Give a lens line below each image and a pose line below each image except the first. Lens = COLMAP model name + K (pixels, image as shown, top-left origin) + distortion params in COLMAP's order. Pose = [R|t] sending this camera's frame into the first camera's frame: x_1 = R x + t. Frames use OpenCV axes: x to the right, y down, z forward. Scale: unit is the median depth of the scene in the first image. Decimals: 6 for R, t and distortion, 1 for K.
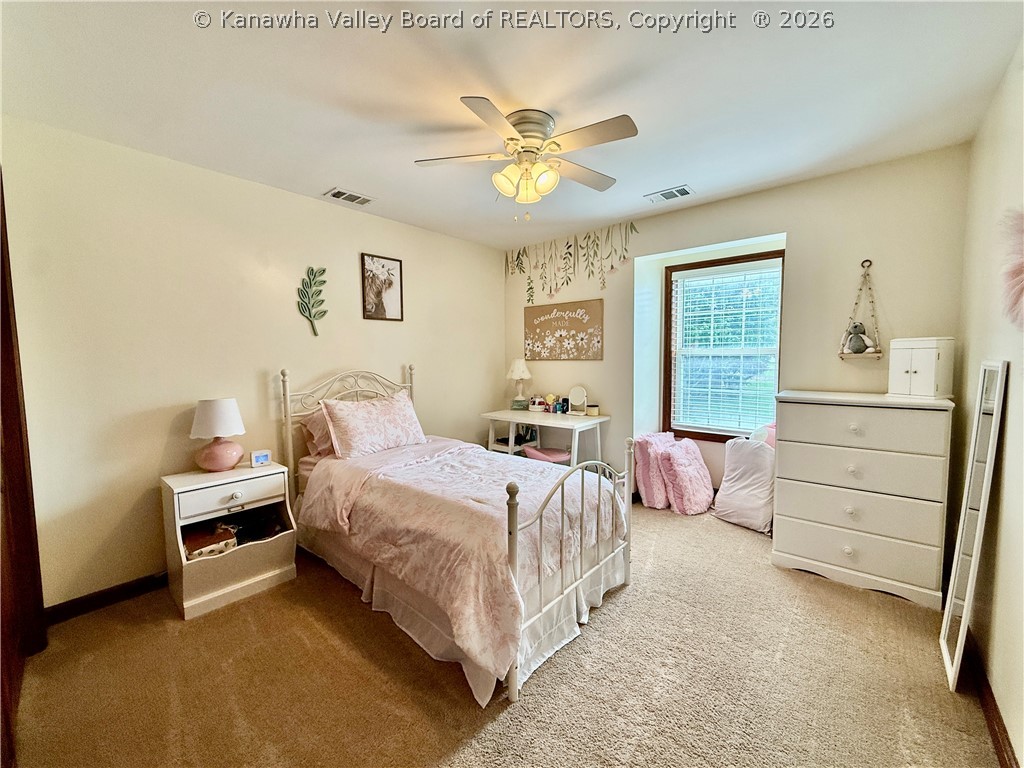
lens RADIAL K [[408.1, 0, 511.1], [0, 408.1, 381.9], [0, 0, 1]] dist [-0.001076, 0.000470]
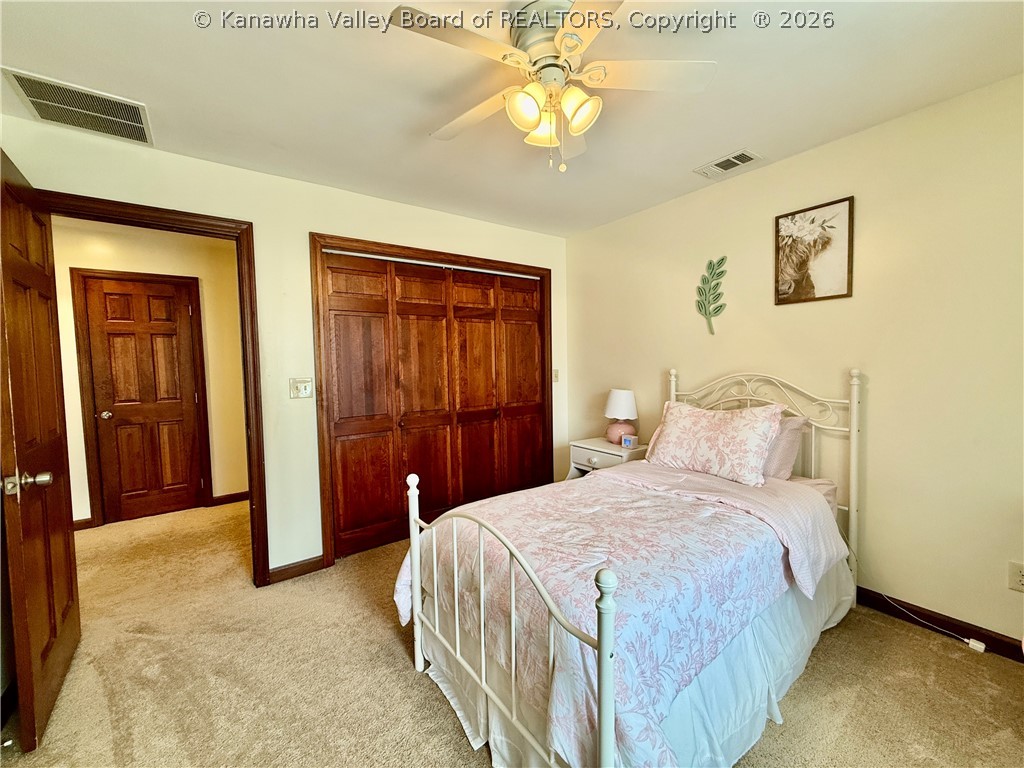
lens RADIAL K [[408.1, 0, 507.9], [0, 408.1, 382.6], [0, 0, 1]] dist [-0.001076, 0.000470]
pose [[-0.223663, 0.066385, -0.972403, 0.489707], [-0.040541, 0.996181, 0.077333, -0.051920], [0.973823, 0.056719, -0.220118, 0.702045]]
